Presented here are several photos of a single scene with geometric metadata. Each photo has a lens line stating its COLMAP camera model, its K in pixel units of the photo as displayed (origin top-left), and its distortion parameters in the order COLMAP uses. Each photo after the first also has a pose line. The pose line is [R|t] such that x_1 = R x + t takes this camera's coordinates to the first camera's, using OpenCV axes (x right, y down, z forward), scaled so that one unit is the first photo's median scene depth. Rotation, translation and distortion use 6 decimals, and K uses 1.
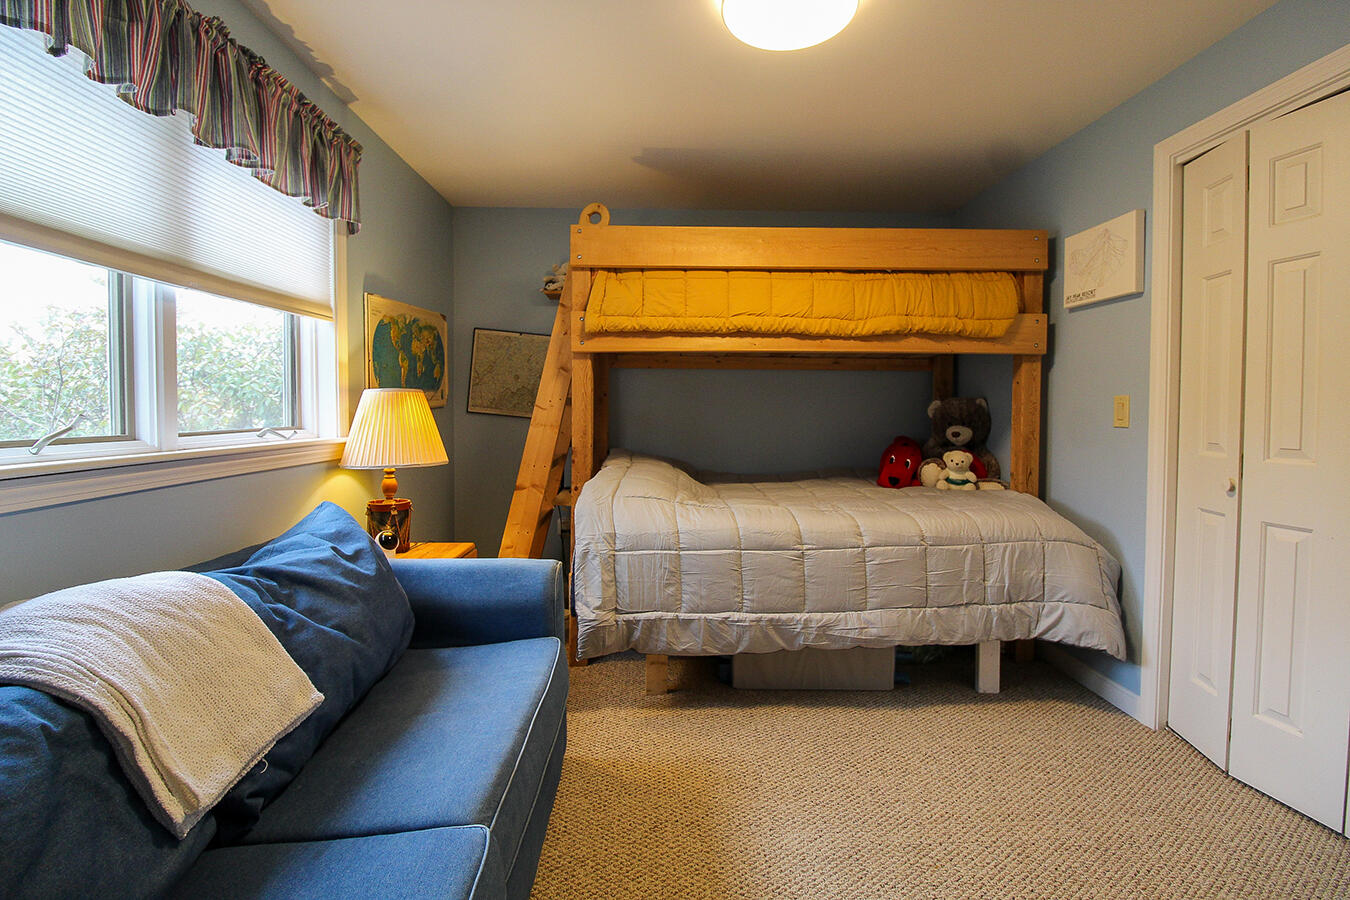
lens RADIAL K [[620.1, 0, 679.6], [0, 620.1, 423.5], [0, 0, 1]] dist [0.000860, -0.014876]
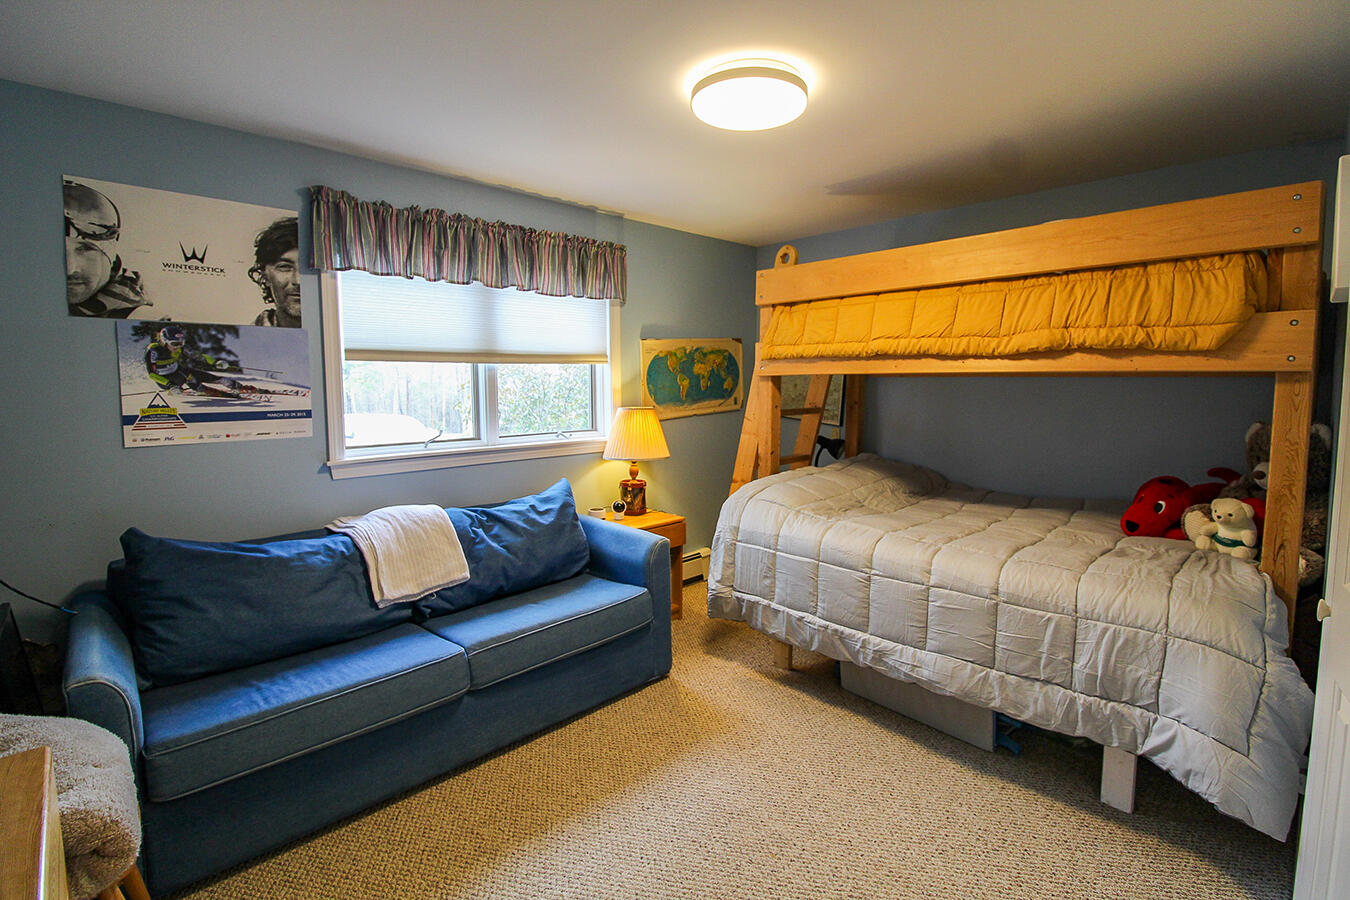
lens RADIAL K [[620.1, 0, 679.6], [0, 620.1, 423.5], [0, 0, 1]] dist [0.000860, -0.014876]
pose [[0.669203, 0.046747, -0.741608, 0.737372], [-0.012926, 0.998601, 0.051282, -0.095580], [0.742967, -0.024732, 0.668871, 0.076692]]
